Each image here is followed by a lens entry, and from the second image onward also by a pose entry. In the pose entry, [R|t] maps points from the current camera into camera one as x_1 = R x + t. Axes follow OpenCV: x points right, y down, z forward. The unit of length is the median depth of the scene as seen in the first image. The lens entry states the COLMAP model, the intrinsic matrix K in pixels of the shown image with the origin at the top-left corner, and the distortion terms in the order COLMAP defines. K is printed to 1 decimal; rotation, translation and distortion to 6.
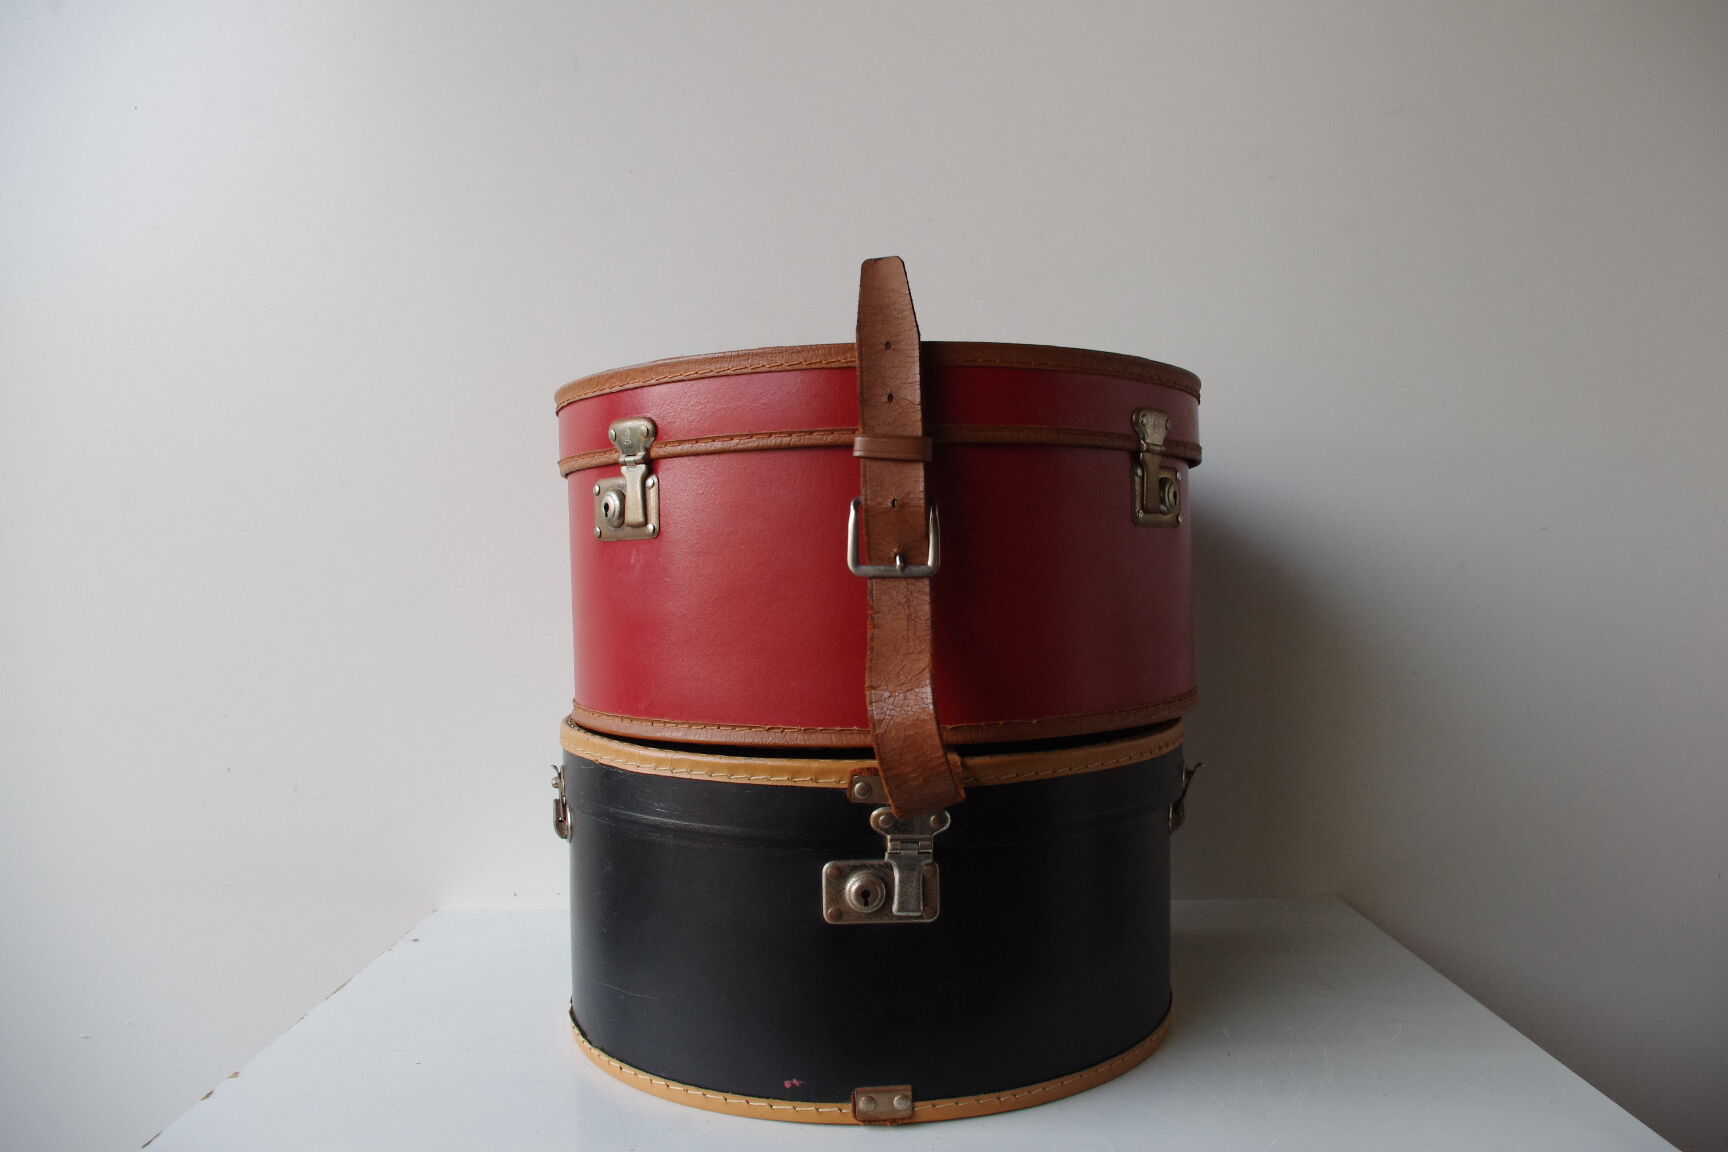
lens RADIAL K [[1320.9, 0, 881.3], [0, 1320.9, 571.9], [0, 0, 1]] dist [-0.066185, 0.022163]
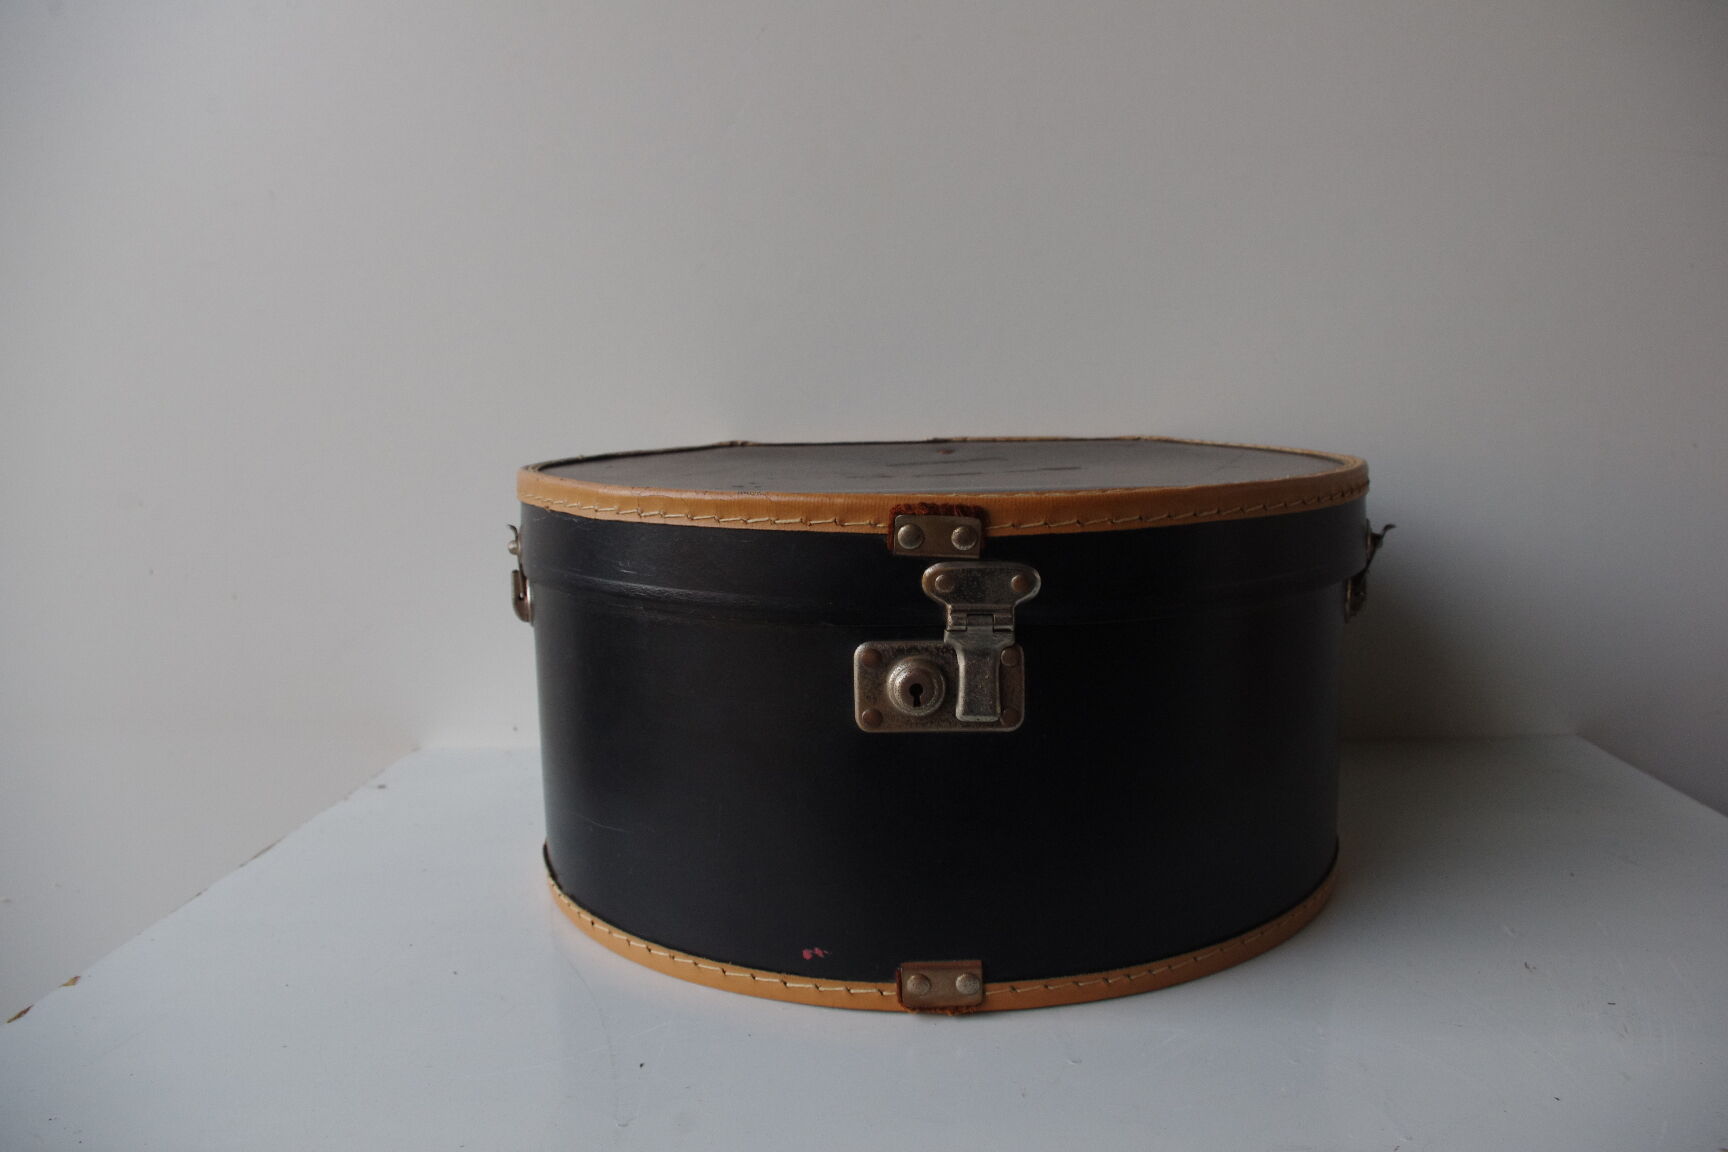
lens RADIAL K [[1320.9, 0, 882.6], [0, 1320.9, 551.3], [0, 0, 1]] dist [-0.066185, 0.022163]
pose [[0.997362, 0.003600, -0.072497, 0.020180], [0.004352, 0.994007, 0.109229, 0.096384], [0.072456, -0.109257, 0.991369, 0.320033]]
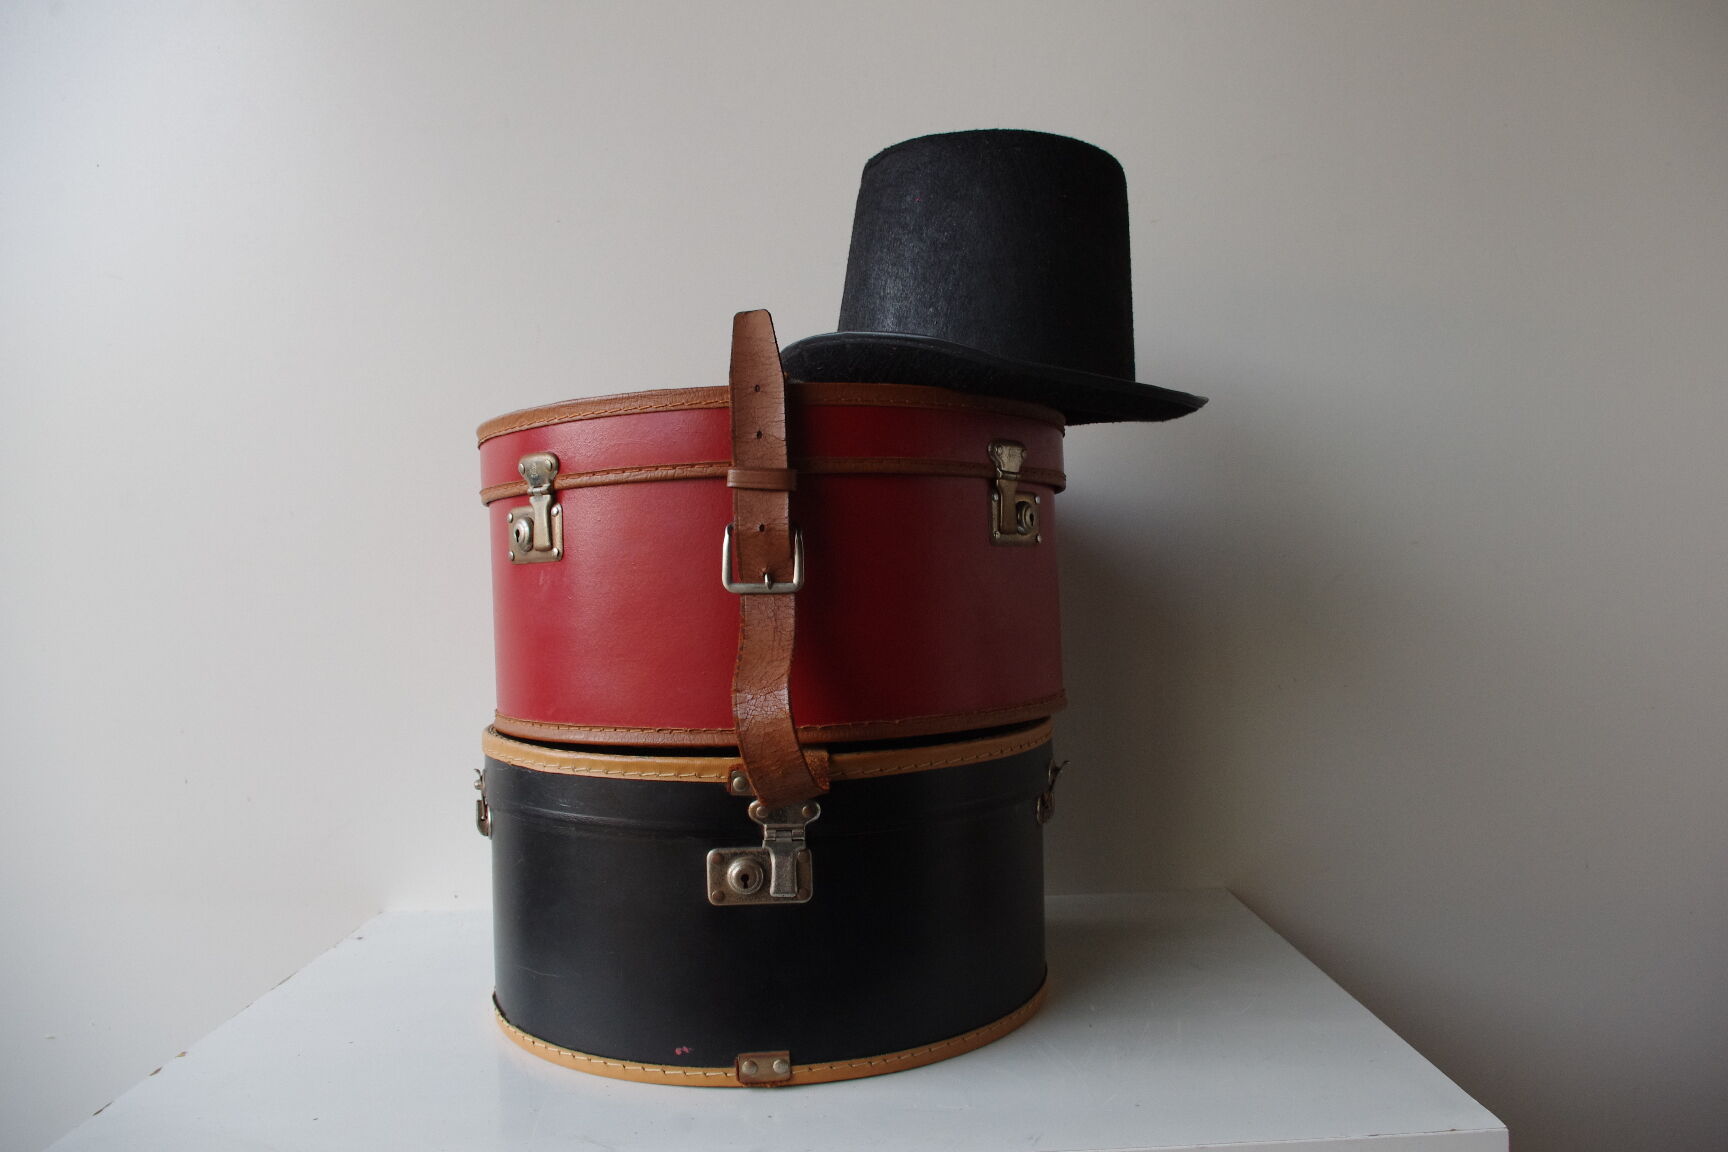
lens RADIAL K [[1320.9, 0, 882.9], [0, 1320.9, 562.7], [0, 0, 1]] dist [-0.066185, 0.022163]
pose [[0.999847, -0.009581, 0.014666, 0.089526], [0.009892, 0.999725, -0.021247, 0.002425], [-0.014459, 0.021389, 0.999667, -0.120508]]
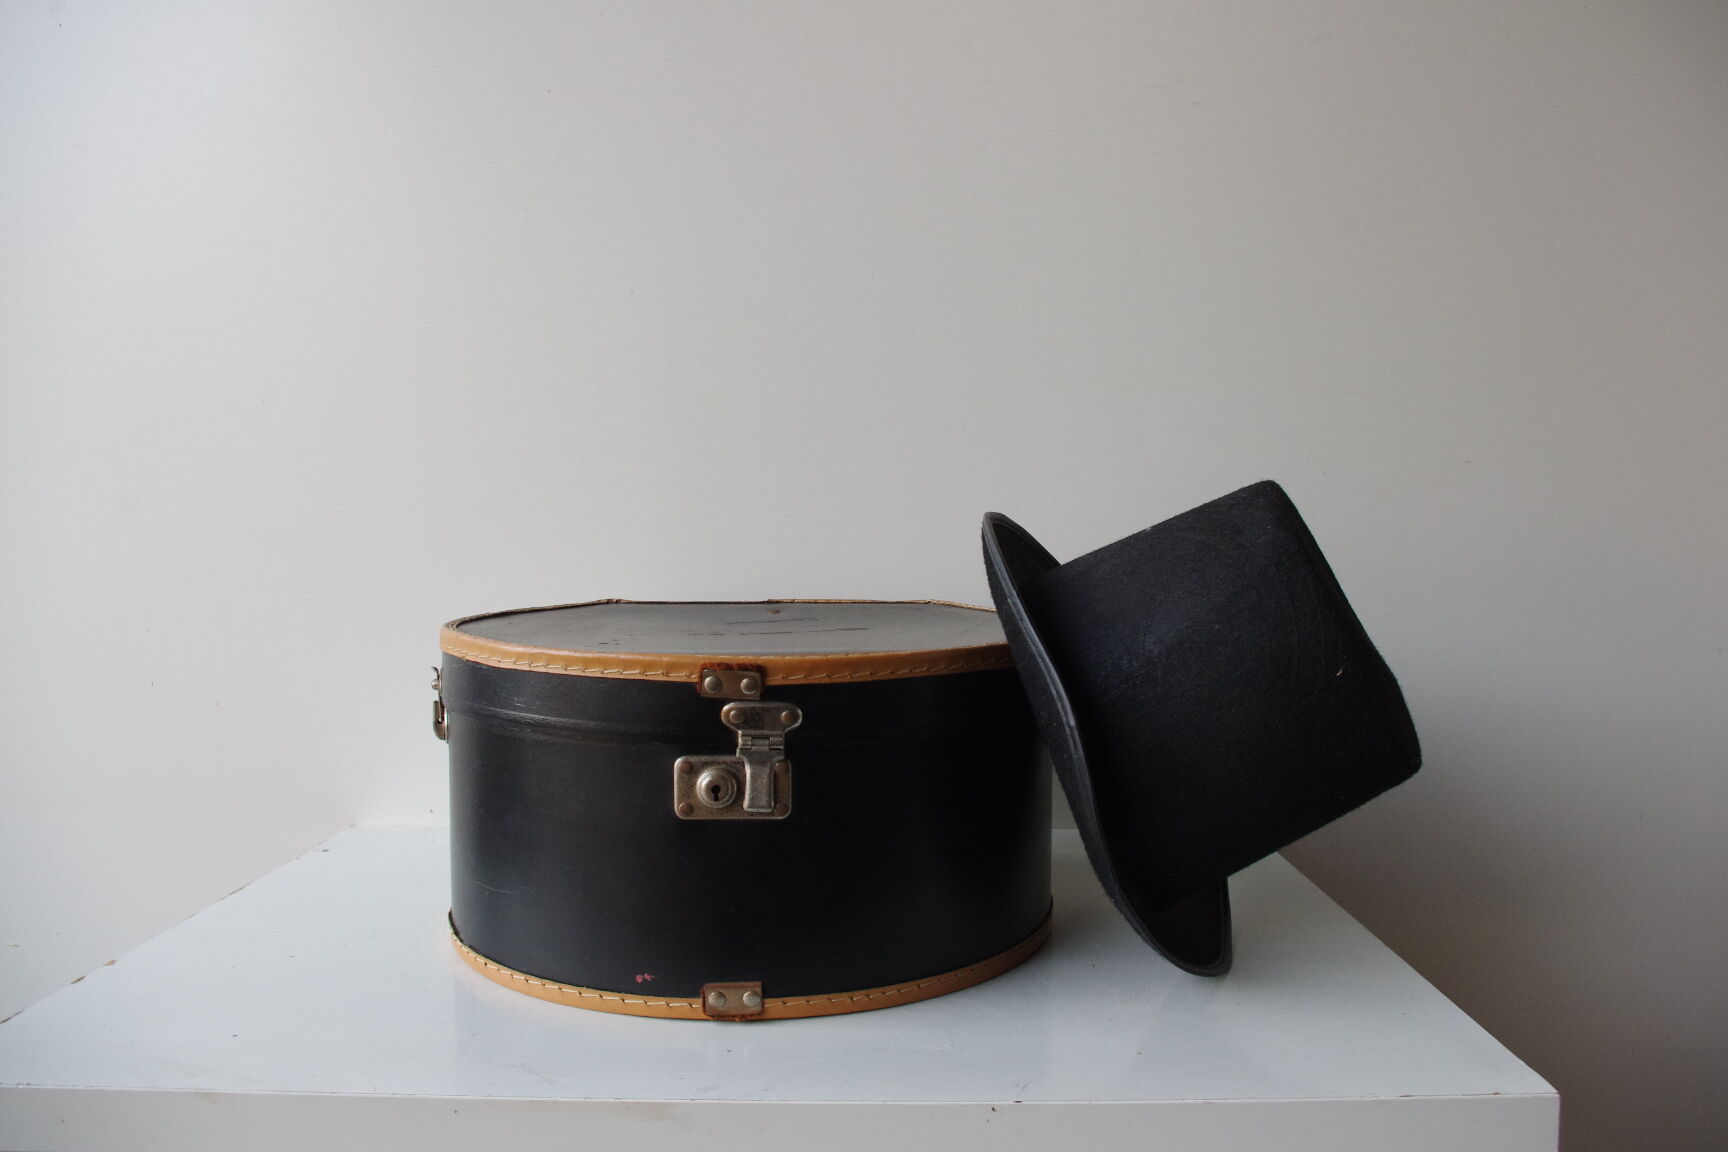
lens RADIAL K [[1320.9, 0, 868.1], [0, 1320.9, 563.1], [0, 0, 1]] dist [-0.066185, 0.022163]
pose [[0.999807, 0.015652, -0.011907, 0.110893], [-0.015383, 0.999632, 0.022356, 0.047914], [0.012253, -0.022168, 0.999679, 0.004382]]
